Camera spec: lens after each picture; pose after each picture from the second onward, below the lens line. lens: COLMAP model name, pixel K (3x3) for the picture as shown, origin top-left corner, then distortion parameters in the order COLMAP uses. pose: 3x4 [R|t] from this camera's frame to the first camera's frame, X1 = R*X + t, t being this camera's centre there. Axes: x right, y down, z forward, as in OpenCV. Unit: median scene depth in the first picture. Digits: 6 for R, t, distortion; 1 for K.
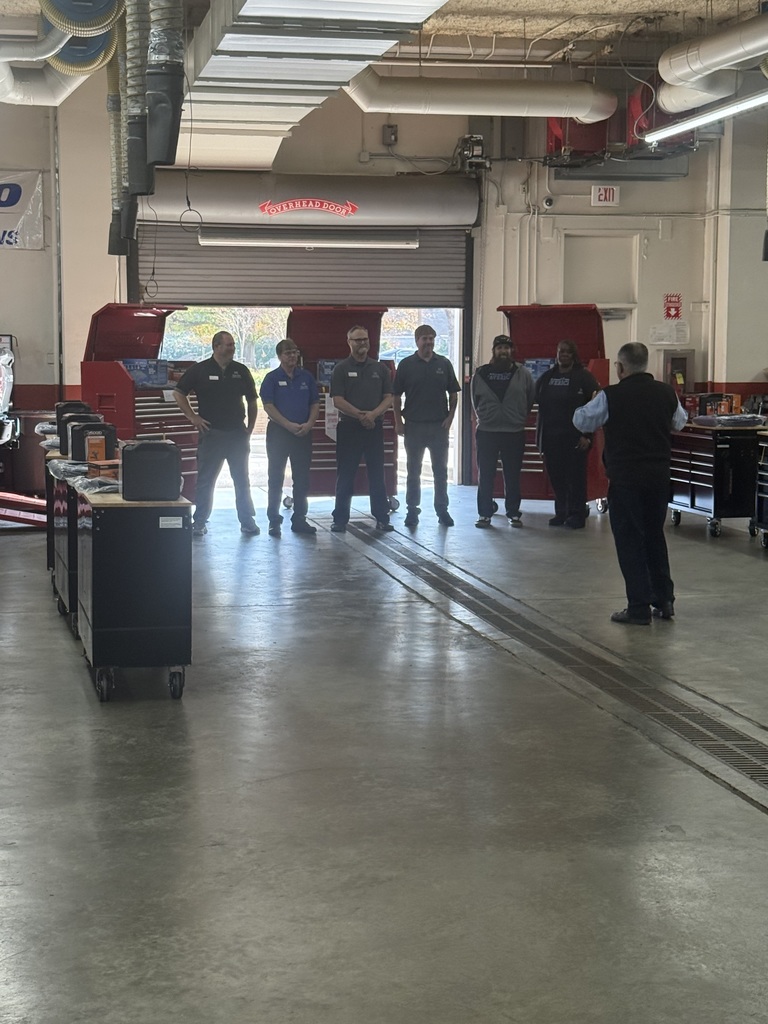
lens RADIAL K [[1717.5, 0, 384.0], [0, 1717.5, 512.0], [0, 0, 1]] dist [0.167993, -0.095532]
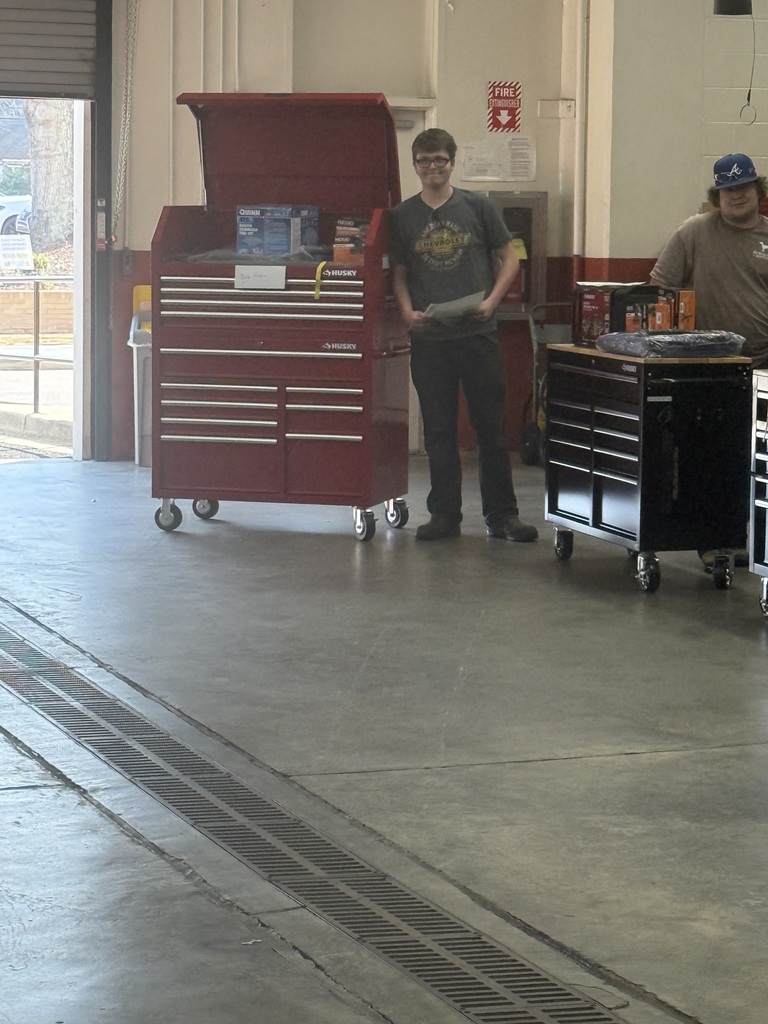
lens RADIAL K [[2894.5, 0, 384.0], [0, 2894.5, 512.0], [0, 0, 1]] dist [0.145571, 0.516555]
pose [[0.986541, -0.005118, 0.163436, -0.008026], [0.002437, 0.999859, 0.016599, -0.014633], [-0.163498, -0.015977, 0.986414, 0.169394]]
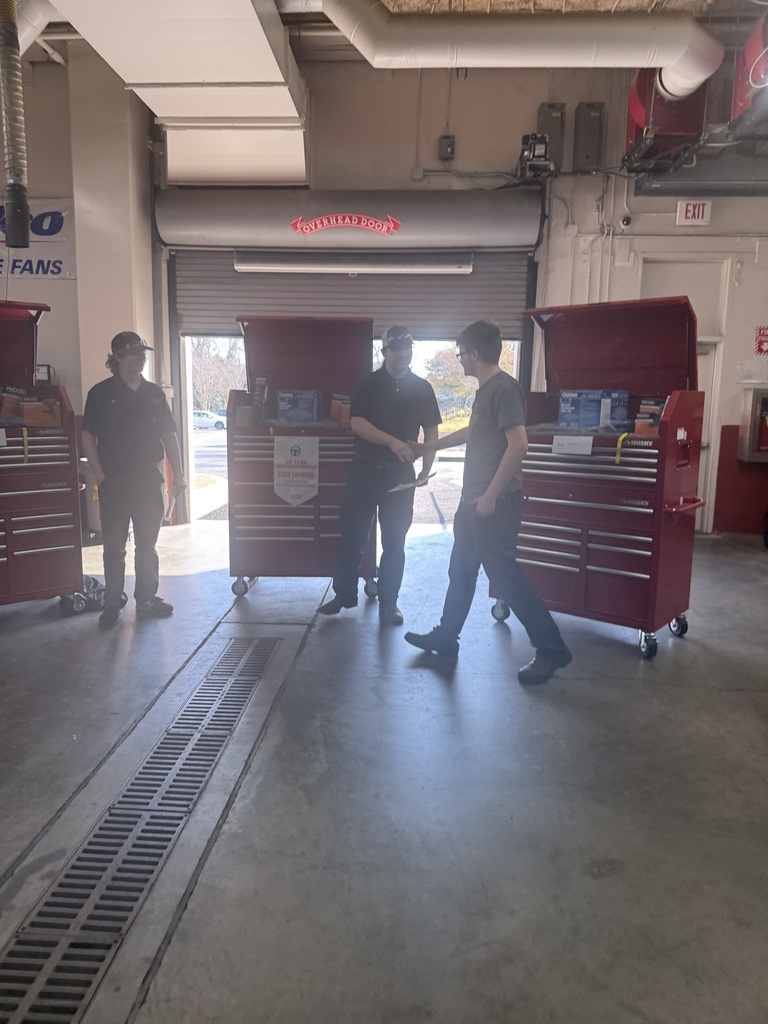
lens RADIAL K [[704.0, 0, 386.8], [0, 704.0, 509.2], [0, 0, 1]] dist [0.099223, -0.164799]
pose [[0.971321, 0.049209, -0.232623, 0.069507], [-0.035582, 0.997415, 0.062423, -0.049788], [0.235093, -0.052355, 0.970562, 0.614489]]
